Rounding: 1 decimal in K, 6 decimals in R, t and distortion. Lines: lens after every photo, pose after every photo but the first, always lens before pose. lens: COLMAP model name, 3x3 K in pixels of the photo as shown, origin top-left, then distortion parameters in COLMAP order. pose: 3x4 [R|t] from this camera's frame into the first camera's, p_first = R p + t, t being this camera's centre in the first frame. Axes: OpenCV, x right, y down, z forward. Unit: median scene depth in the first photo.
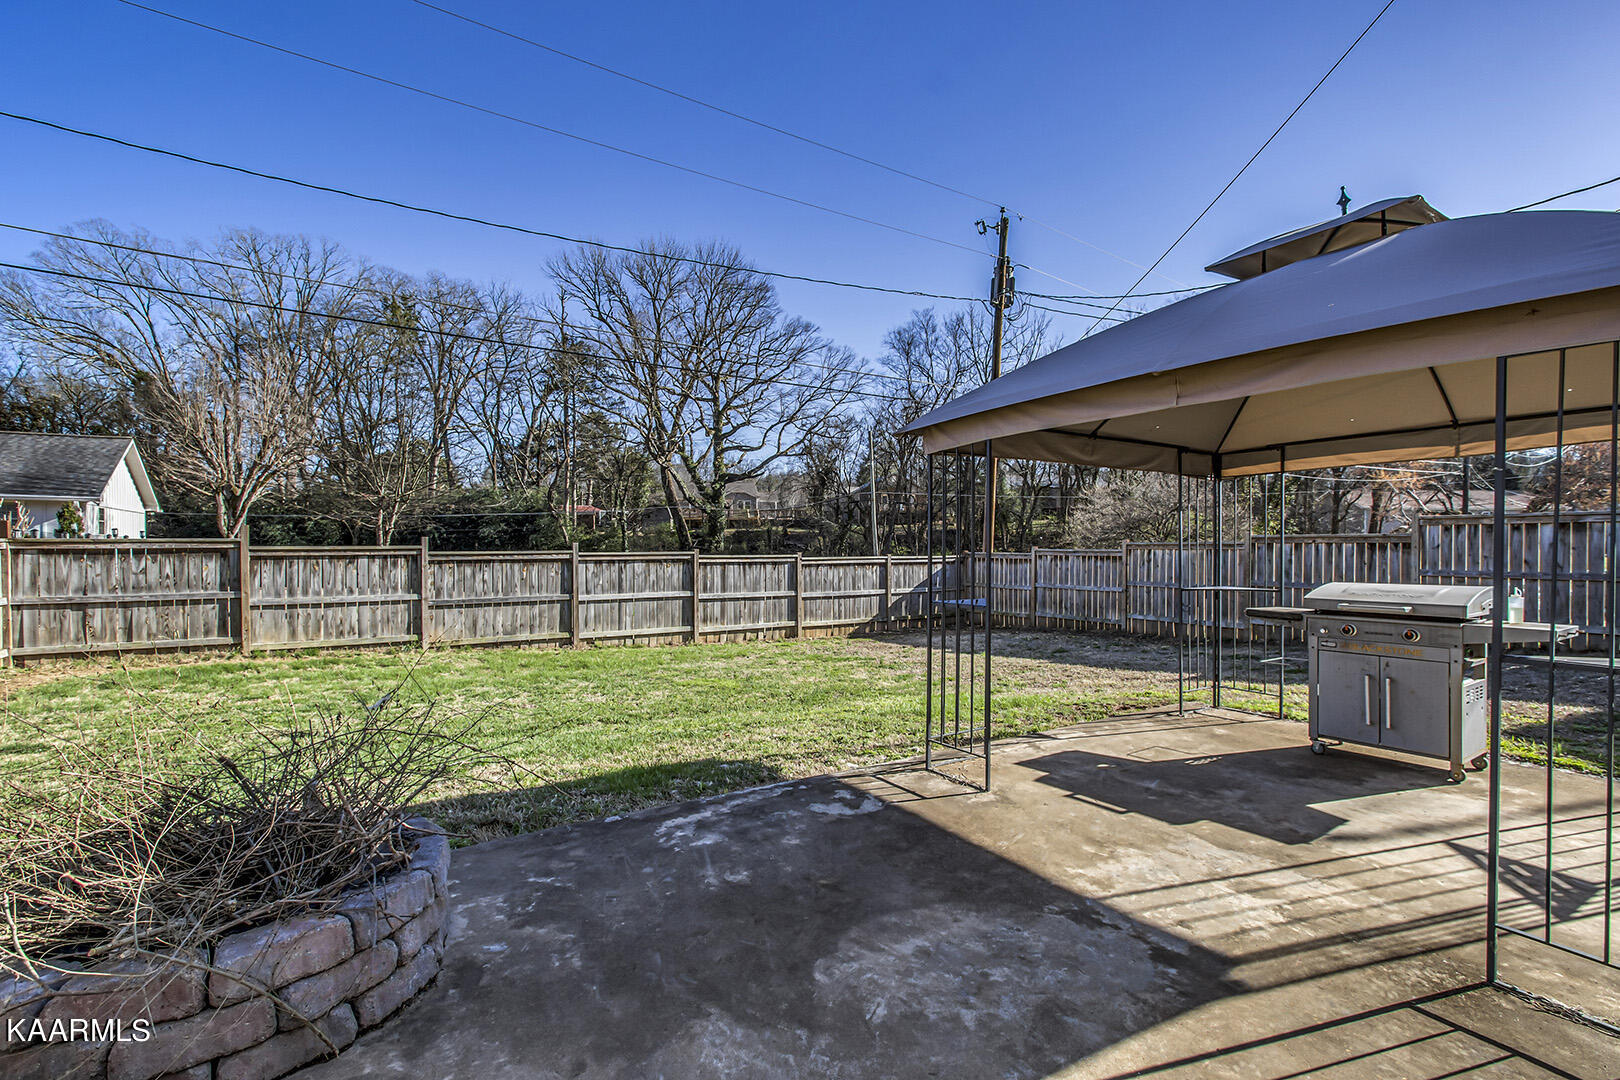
lens RADIAL K [[747.6, 0, 824.2], [0, 747.6, 543.6], [0, 0, 1]] dist [-0.019768, 0.000182]
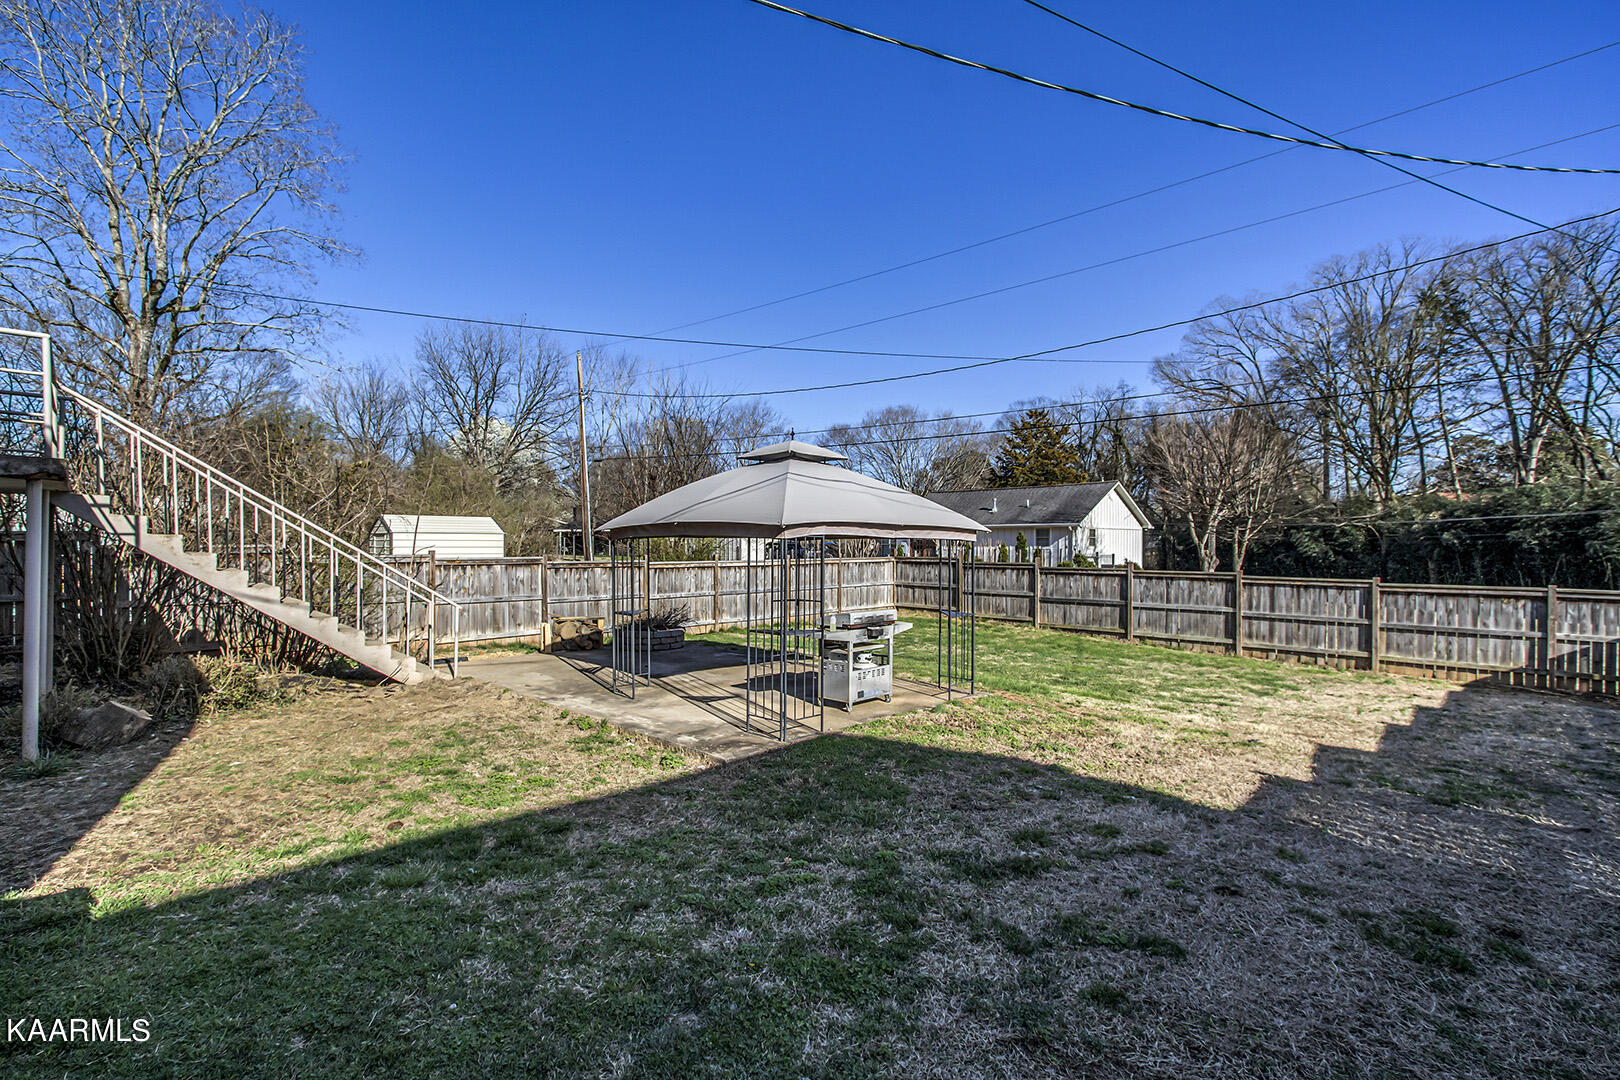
lens RADIAL K [[742.4, 0, 814.8], [0, 742.4, 548.2], [0, 0, 1]] dist [0.001519, 0.001109]
pose [[0.212541, 0.006338, -0.977132, 0.715777], [-0.001324, 0.999980, 0.006198, -0.029181], [0.977151, -0.000023, 0.212545, 0.143381]]
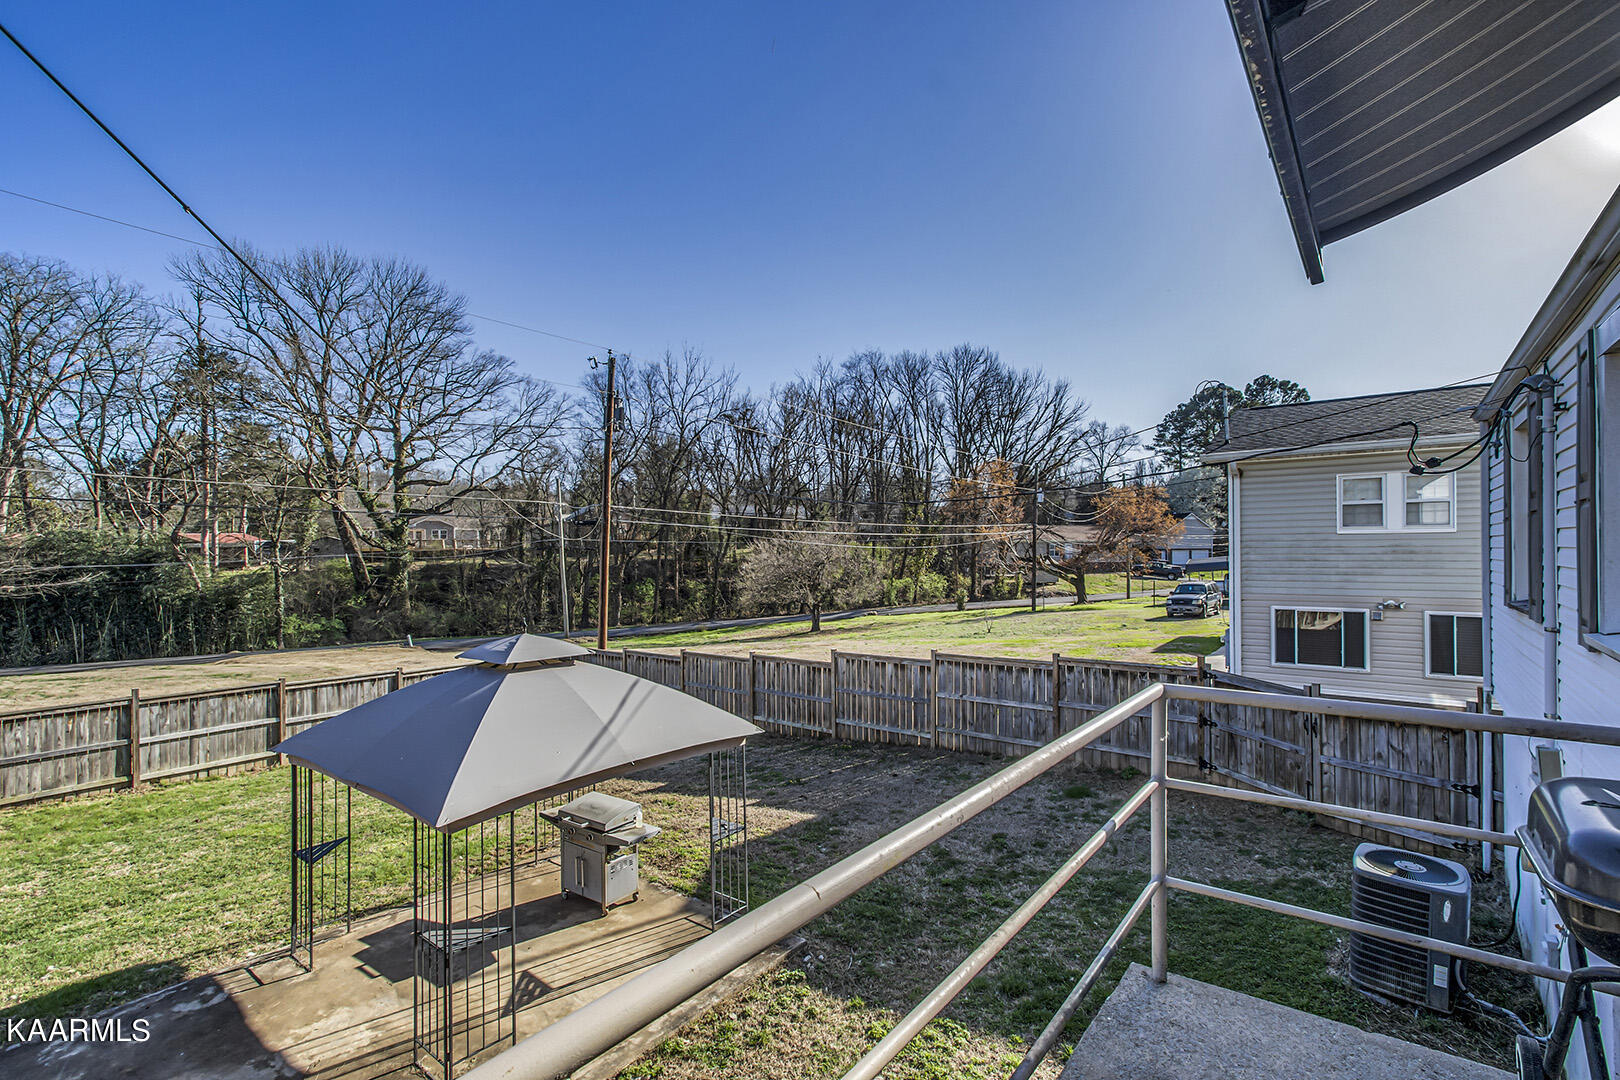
lens RADIAL K [[742.4, 0, 814.8], [0, 742.4, 548.2], [0, 0, 1]] dist [0.001519, 0.001109]
pose [[0.943406, -0.006869, 0.331568, 0.186745], [0.009353, 0.999939, -0.005896, -0.155747], [-0.331508, 0.008664, 0.943413, -0.254724]]
